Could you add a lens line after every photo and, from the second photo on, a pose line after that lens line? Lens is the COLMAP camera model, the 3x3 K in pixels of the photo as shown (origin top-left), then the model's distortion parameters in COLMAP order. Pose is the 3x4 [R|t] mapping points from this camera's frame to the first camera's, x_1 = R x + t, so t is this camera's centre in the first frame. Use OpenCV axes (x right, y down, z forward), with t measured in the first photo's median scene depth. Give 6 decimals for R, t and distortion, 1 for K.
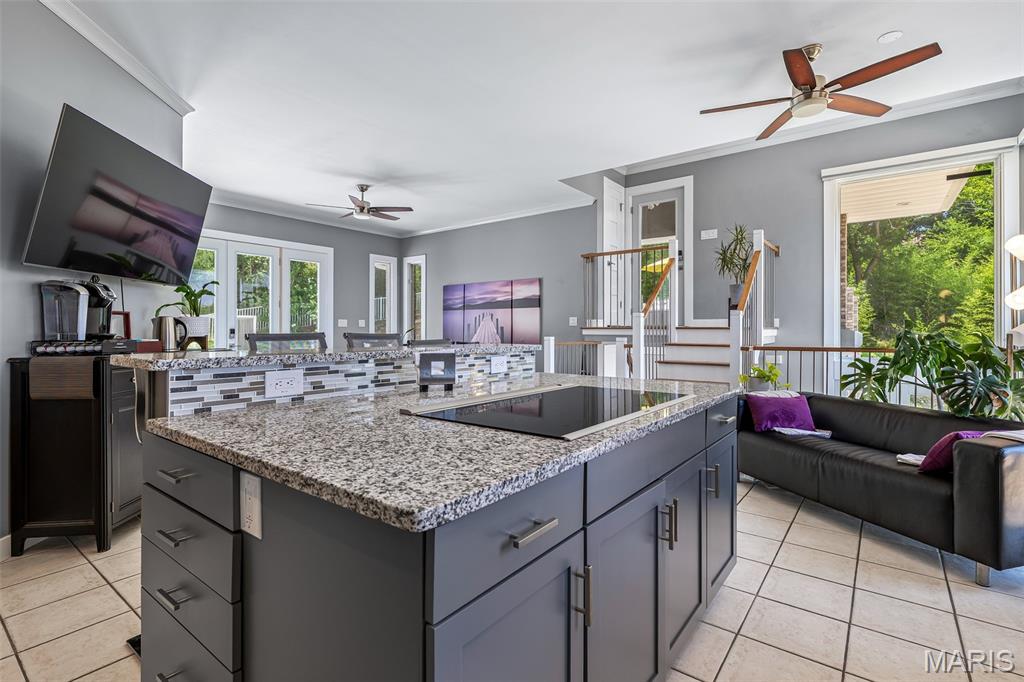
lens RADIAL K [[487.0, 0, 518.2], [0, 487.0, 334.9], [0, 0, 1]] dist [-0.001006, -0.001448]
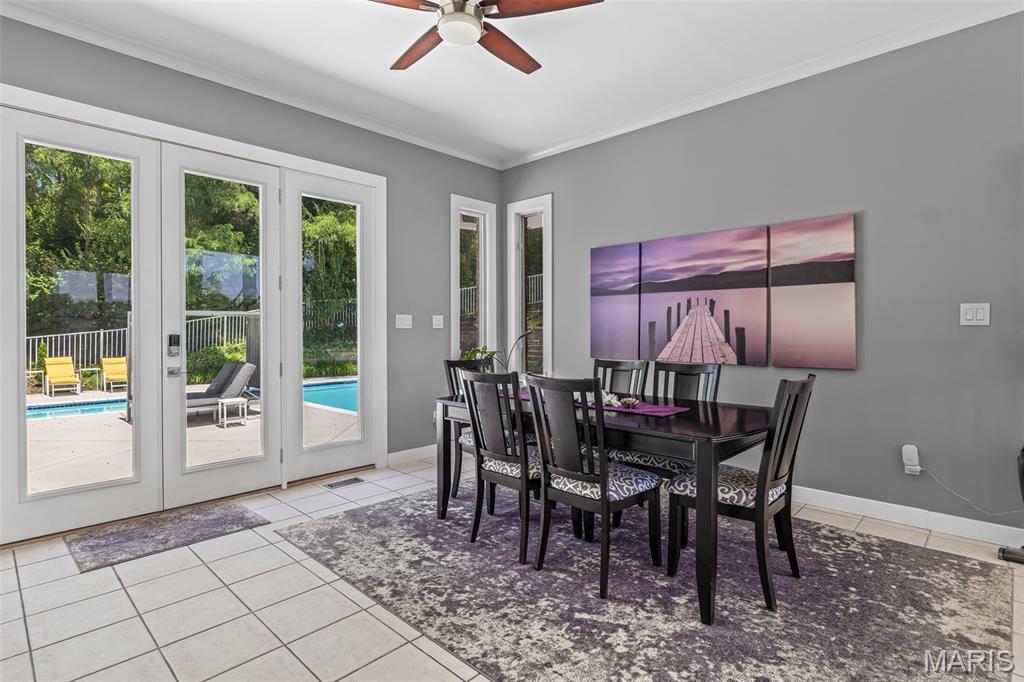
lens RADIAL K [[516.2, 0, 510.5], [0, 516.2, 333.6], [0, 0, 1]] dist [0.001295, -0.000271]
pose [[0.991847, -0.001622, -0.127422, -0.182362], [0.001526, 0.999998, -0.000847, -0.010989], [0.127423, 0.000646, 0.991848, 0.482799]]
